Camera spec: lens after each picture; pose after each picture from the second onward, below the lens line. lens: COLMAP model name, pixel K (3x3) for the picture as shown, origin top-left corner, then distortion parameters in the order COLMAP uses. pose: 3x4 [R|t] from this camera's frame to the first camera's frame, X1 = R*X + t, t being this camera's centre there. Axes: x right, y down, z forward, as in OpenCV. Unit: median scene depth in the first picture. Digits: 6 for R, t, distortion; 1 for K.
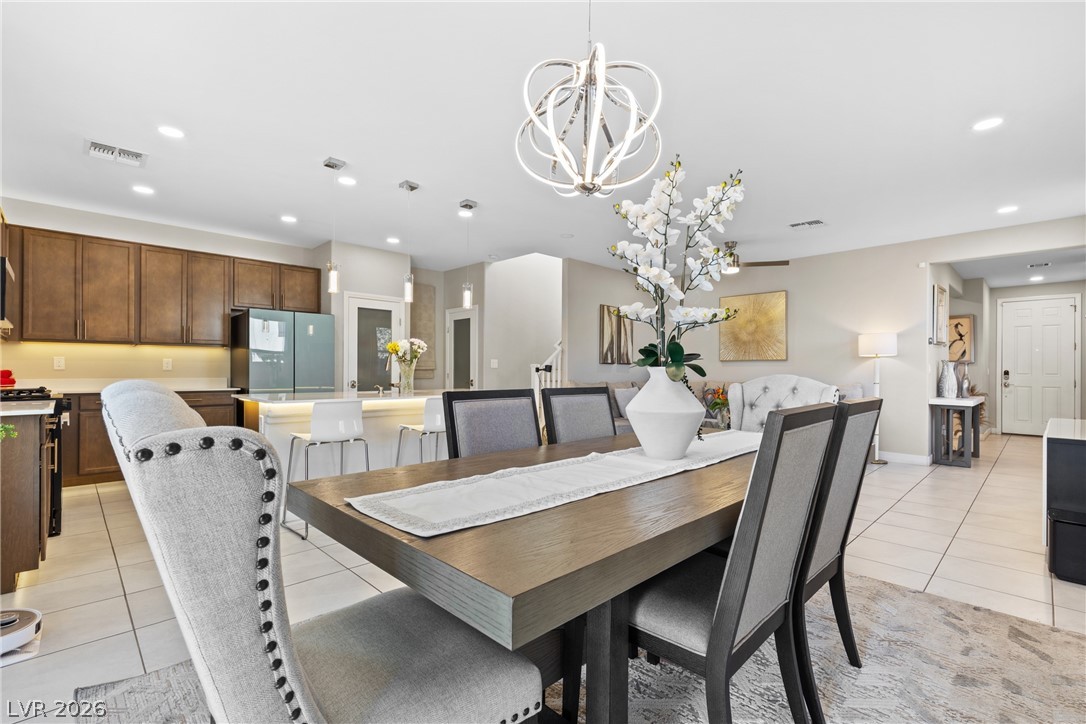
lens RADIAL K [[486.7, 0, 547.6], [0, 486.7, 360.6], [0, 0, 1]] dist [0.004233, 0.000235]
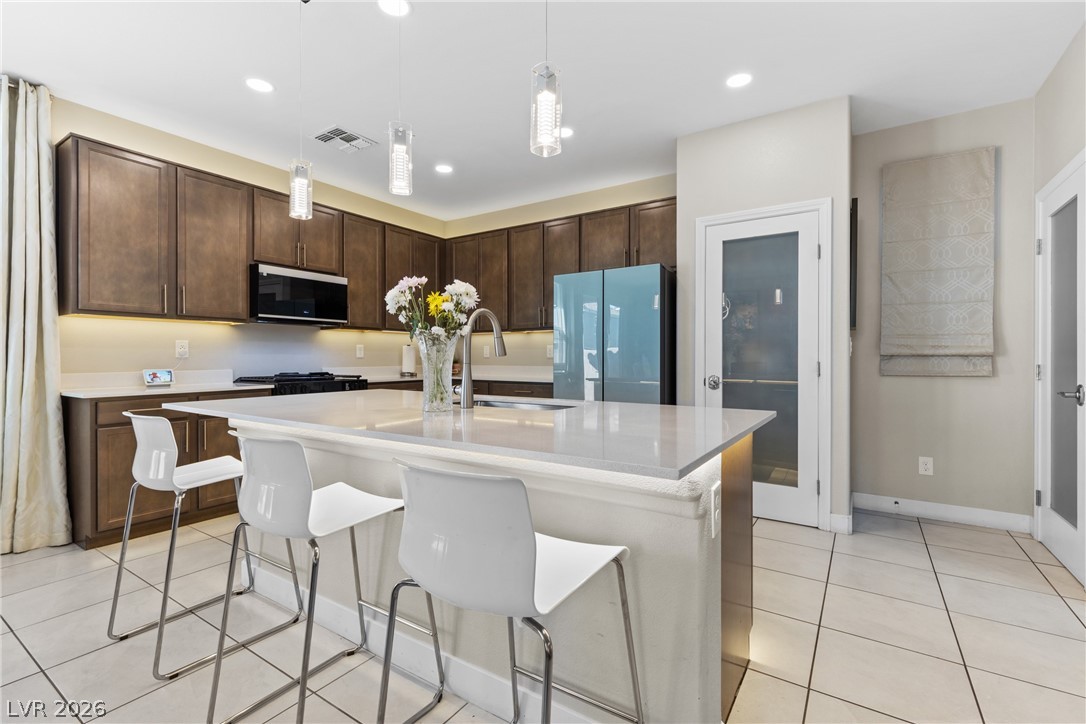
lens RADIAL K [[486.7, 0, 547.6], [0, 486.7, 360.6], [0, 0, 1]] dist [0.004233, 0.000235]
pose [[0.216813, -0.000731, -0.976213, 0.097894], [0.017629, 0.999840, 0.003166, 0.018499], [0.976054, -0.017896, 0.216792, 0.692006]]
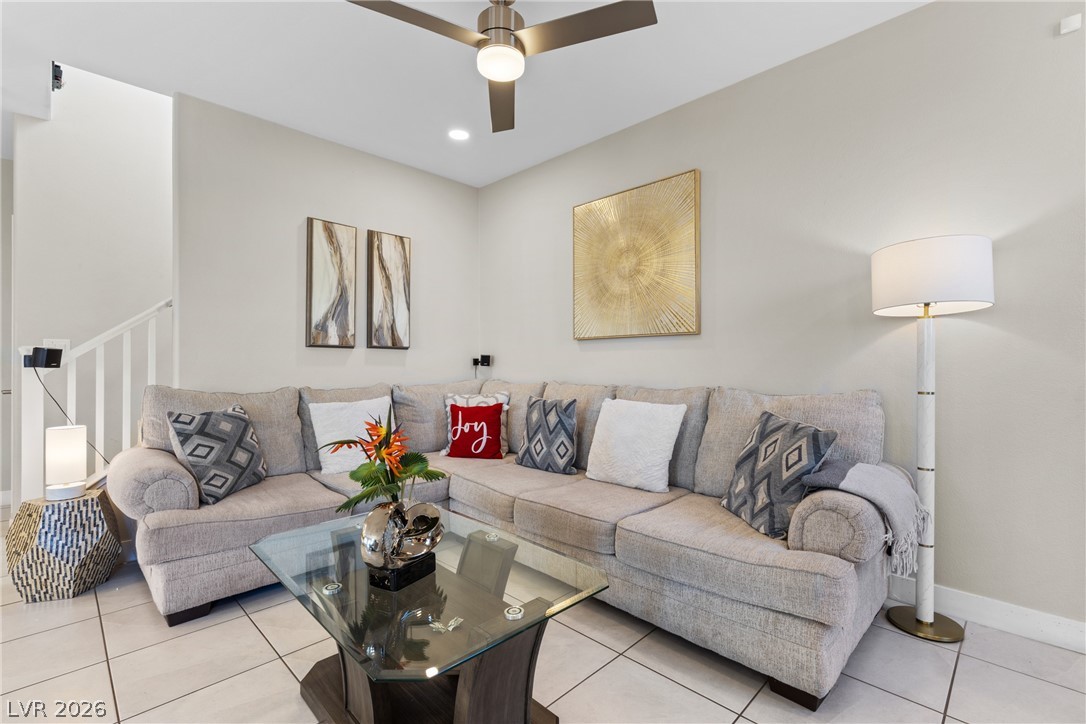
lens RADIAL K [[484.9, 0, 543.0], [0, 484.9, 362.0], [0, 0, 1]] dist [0.000762, -0.000119]
pose [[0.999913, -0.006177, 0.011661, 0.385824], [0.005966, 0.999819, 0.018052, 0.017150], [-0.011770, -0.017981, 0.999769, 0.636918]]
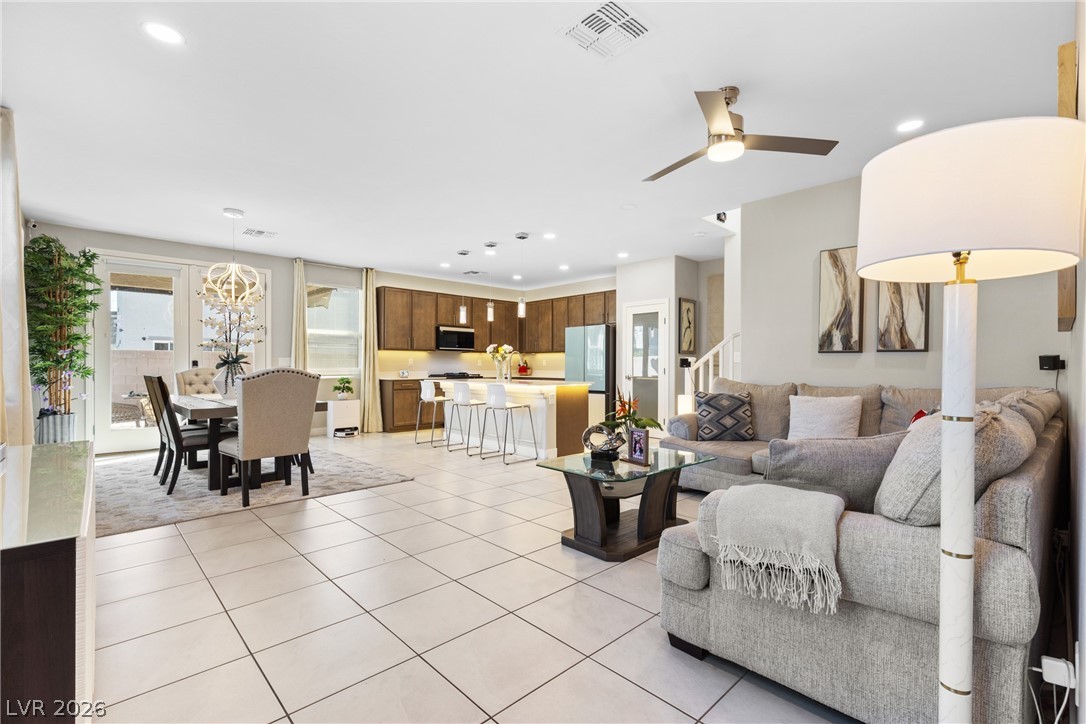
lens RADIAL K [[484.9, 0, 543.0], [0, 484.9, 362.0], [0, 0, 1]] dist [0.000762, -0.000119]
pose [[-0.019433, -0.014570, -0.999705, 0.829256], [0.017401, 0.999737, -0.014909, 0.024867], [0.999660, -0.017686, -0.019174, 0.801936]]
